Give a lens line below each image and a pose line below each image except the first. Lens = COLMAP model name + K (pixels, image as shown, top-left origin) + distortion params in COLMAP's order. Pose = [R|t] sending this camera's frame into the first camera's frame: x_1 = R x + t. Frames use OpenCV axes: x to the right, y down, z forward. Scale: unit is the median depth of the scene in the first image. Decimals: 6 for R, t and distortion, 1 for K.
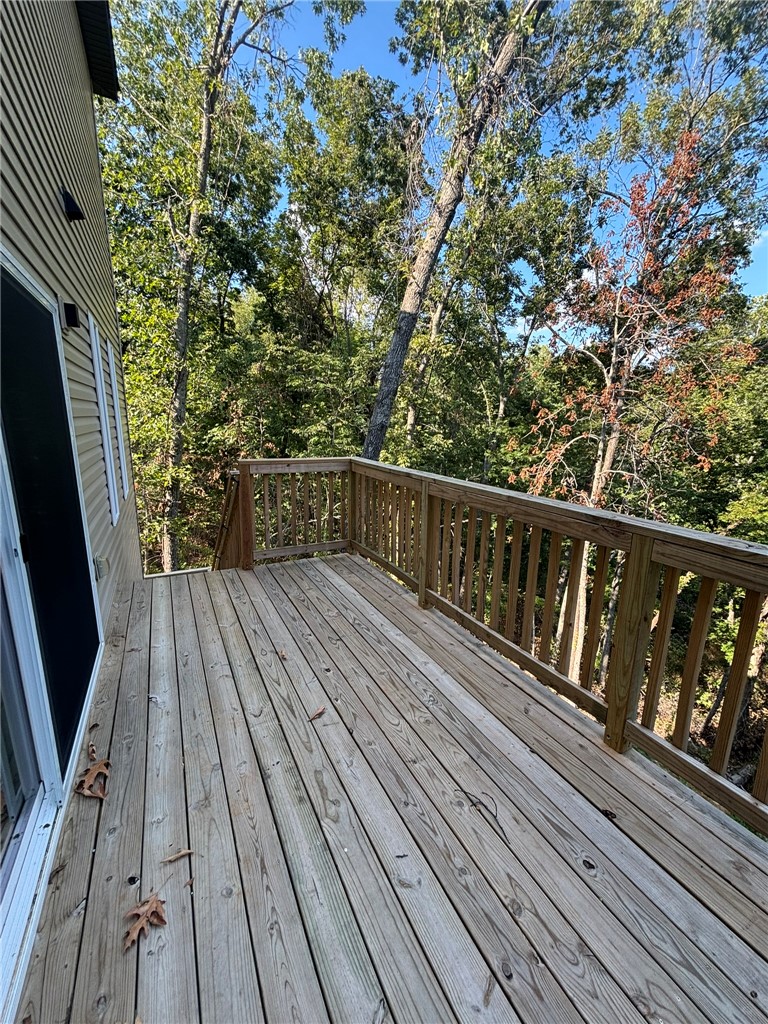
lens RADIAL K [[408.5, 0, 387.3], [0, 408.5, 512.2], [0, 0, 1]] dist [-0.000476, 0.000005]
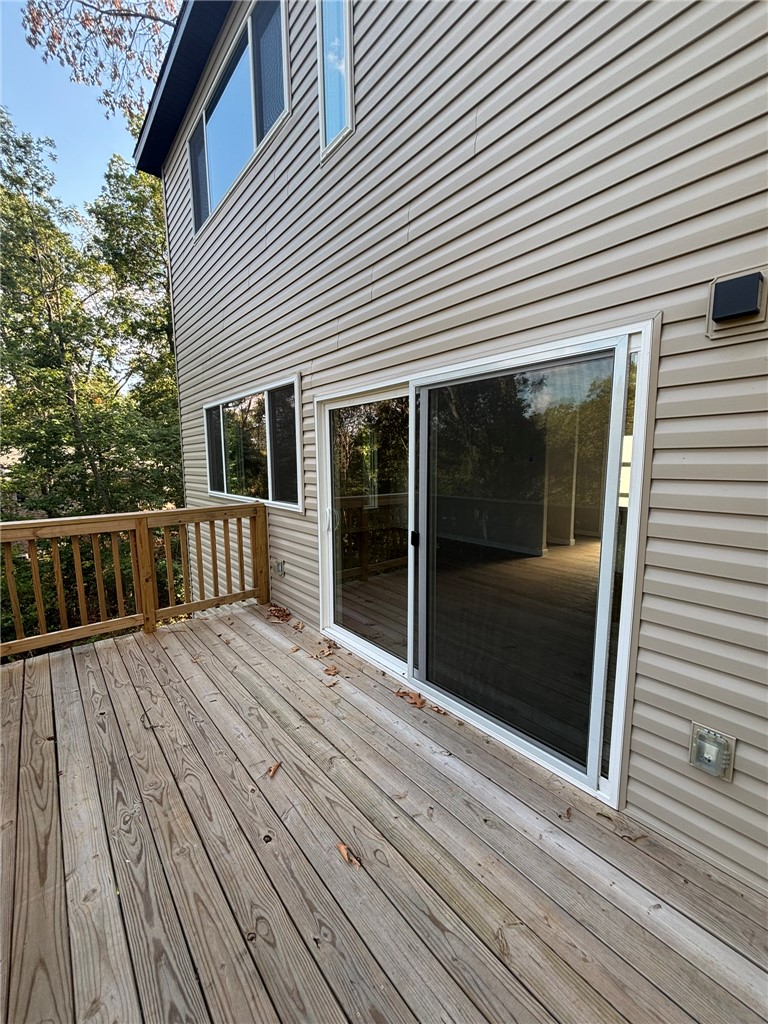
lens RADIAL K [[408.5, 0, 387.3], [0, 408.5, 512.2], [0, 0, 1]] dist [-0.000476, 0.000005]
pose [[-0.977214, 0.013748, -0.211812, -0.271972], [-0.059067, 0.940869, 0.333581, -0.480823], [0.203873, 0.338491, -0.918618, 1.972864]]
